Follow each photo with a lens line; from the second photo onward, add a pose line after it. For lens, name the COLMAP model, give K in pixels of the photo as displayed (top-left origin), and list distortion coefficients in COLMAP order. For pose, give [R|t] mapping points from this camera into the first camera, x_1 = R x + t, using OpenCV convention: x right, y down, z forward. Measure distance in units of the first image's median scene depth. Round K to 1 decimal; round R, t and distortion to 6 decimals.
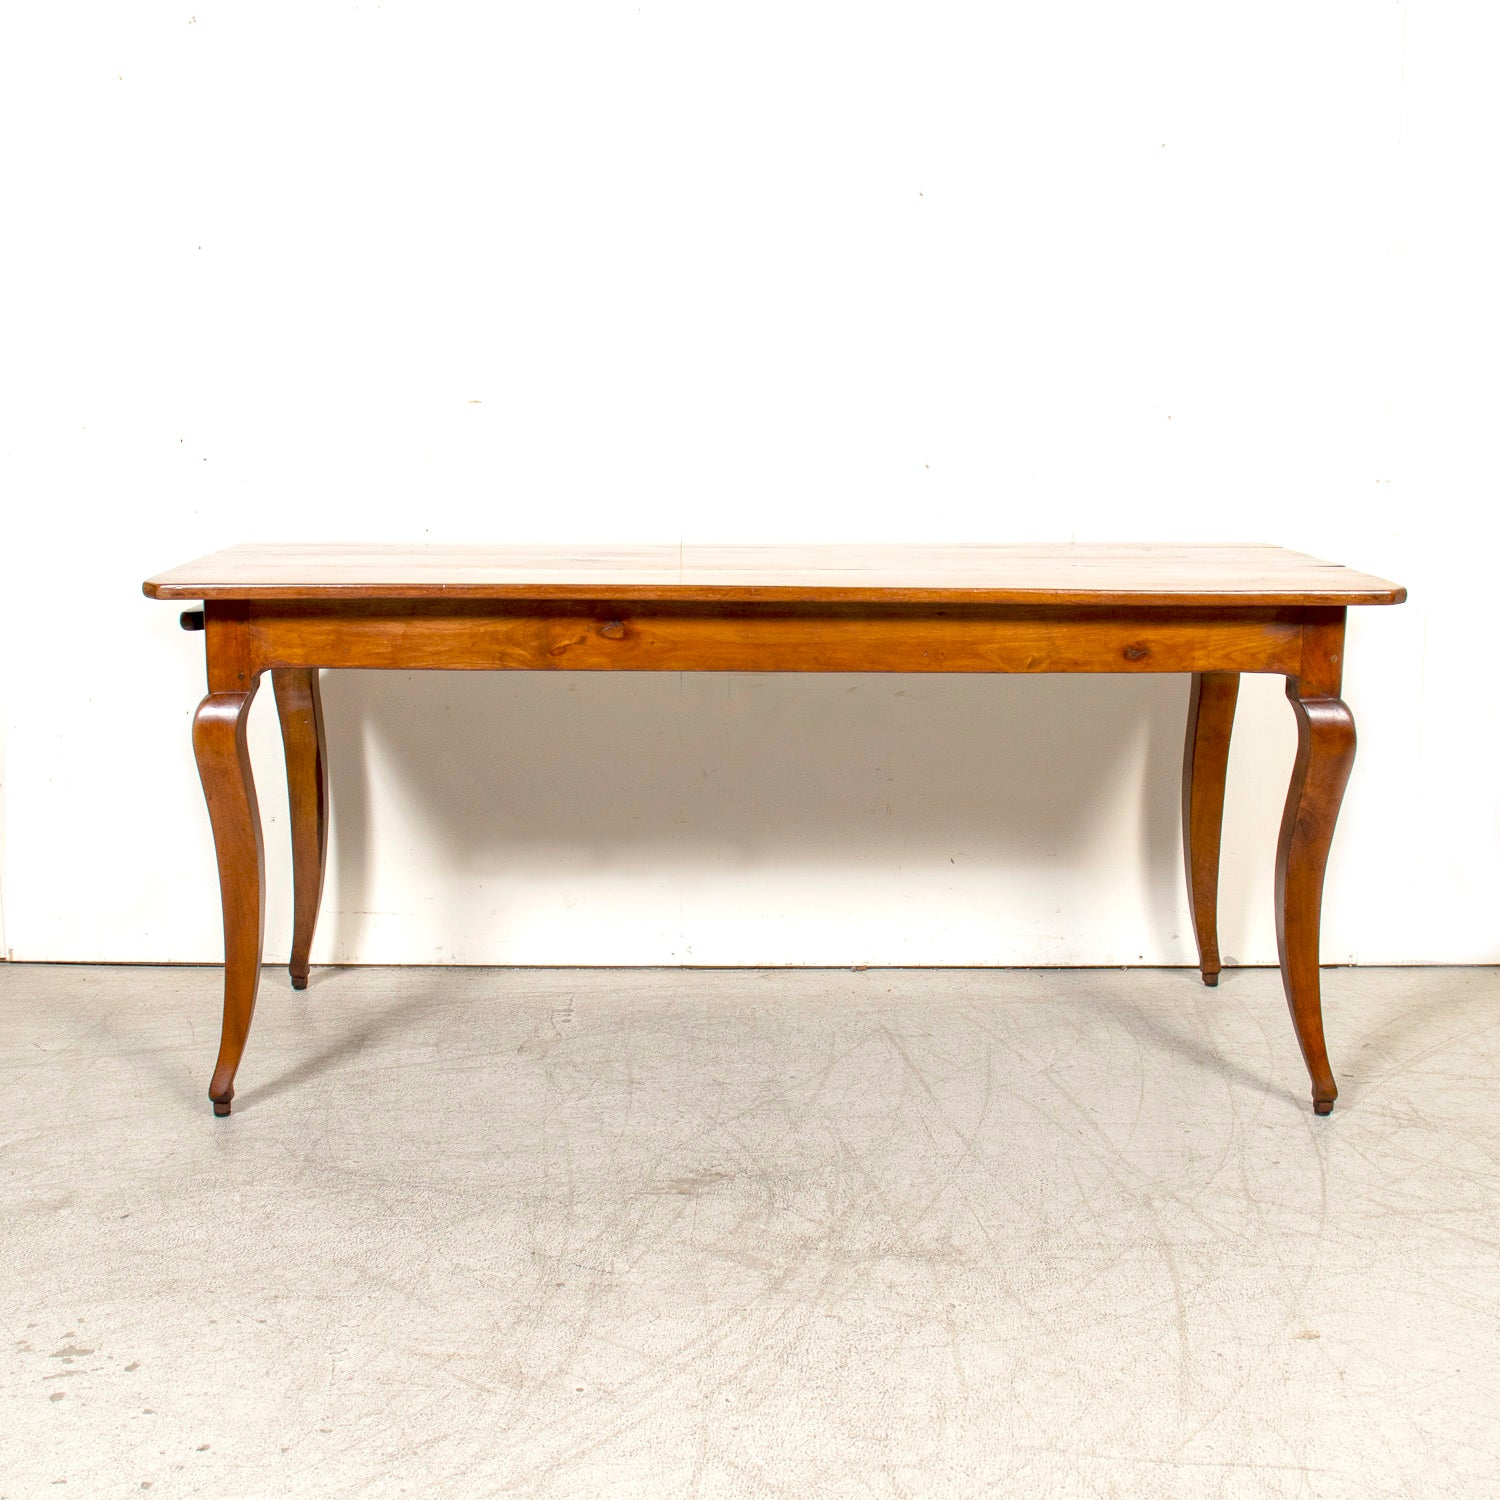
lens RADIAL K [[2034.4, 0, 734.5], [0, 2034.4, 747.1], [0, 0, 1]] dist [-0.164122, 0.187589]
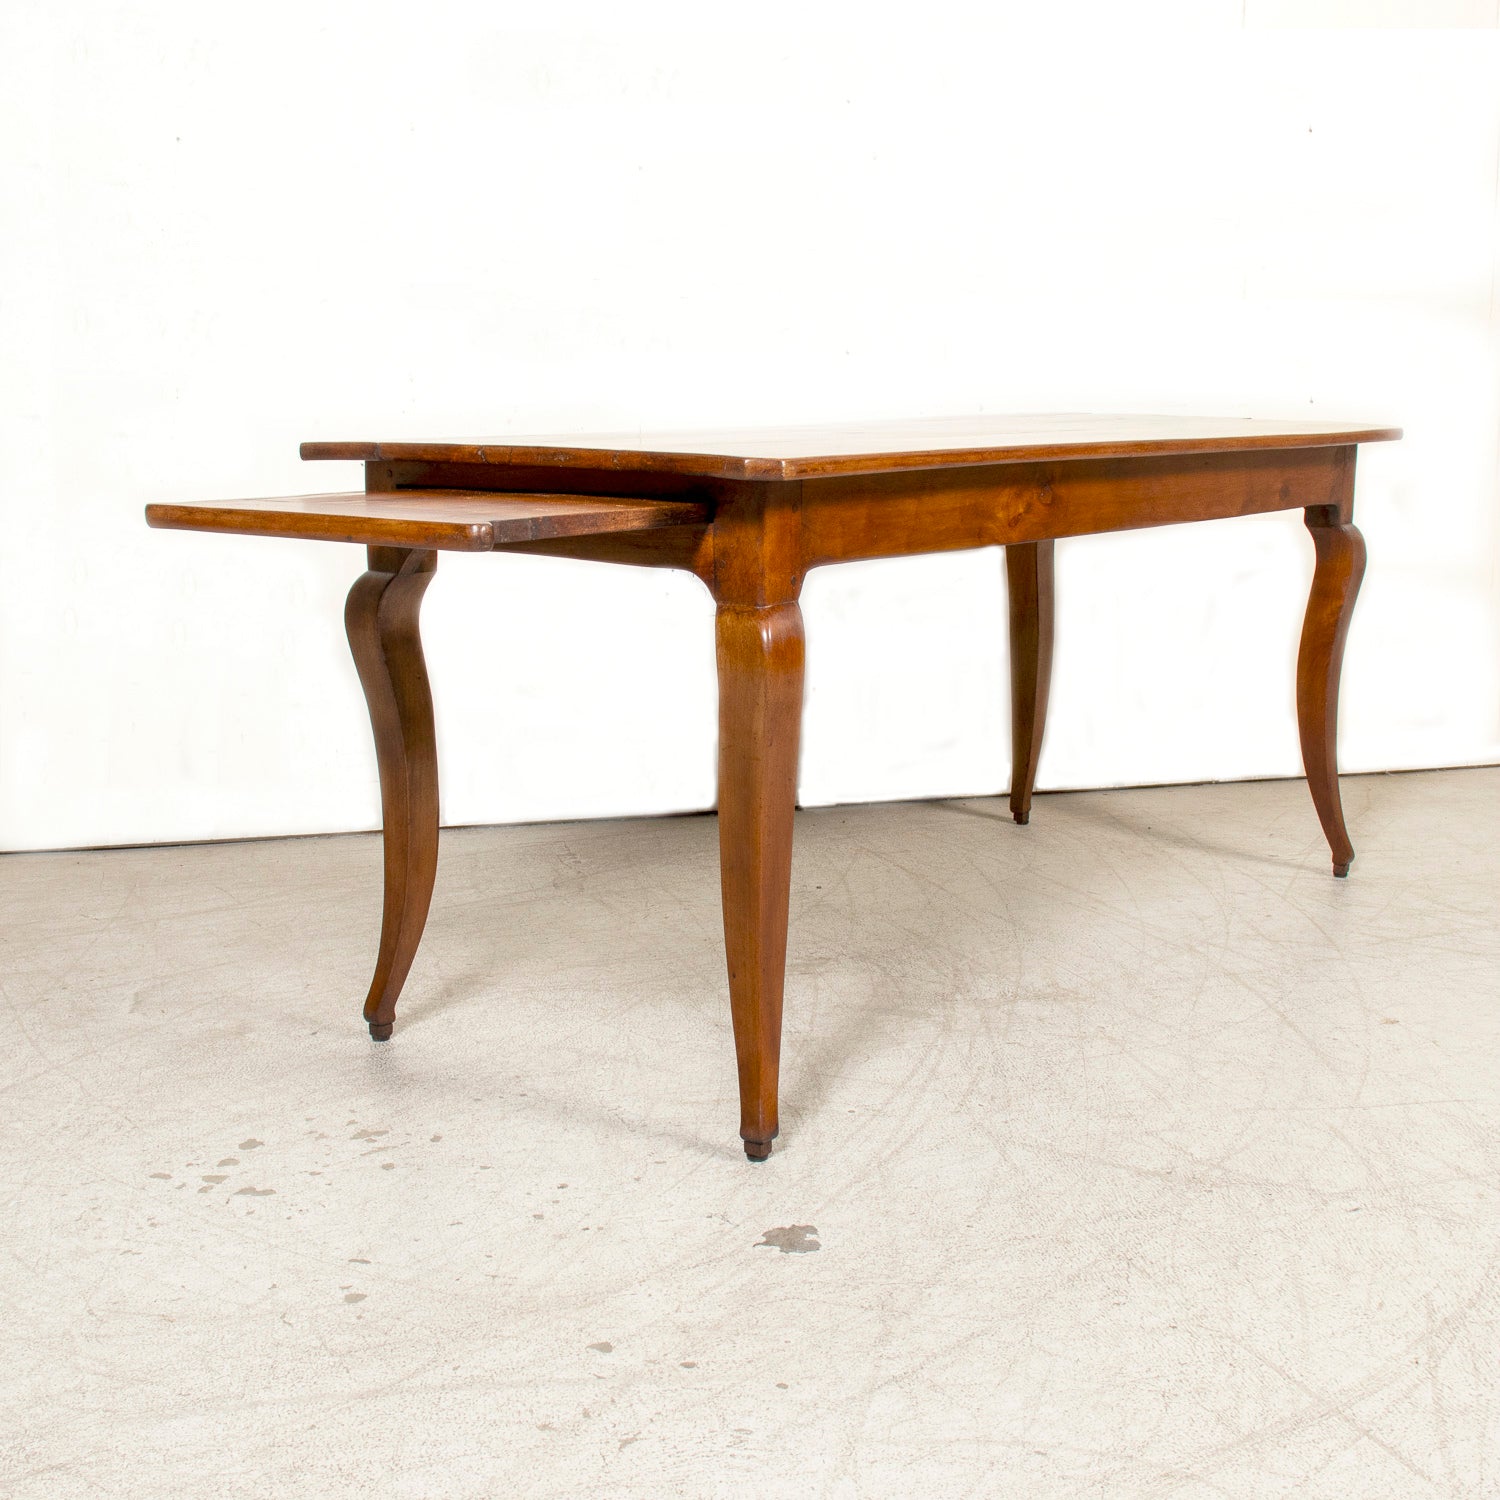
lens RADIAL K [[1989.3, 0, 731.3], [0, 1989.3, 733.7], [0, 0, 1]] dist [-0.175359, 0.215698]
pose [[0.971356, -0.050939, 0.232105, -0.324147], [0.048679, 0.998695, 0.015459, 0.072853], [-0.232590, -0.003717, 0.972568, -0.055105]]
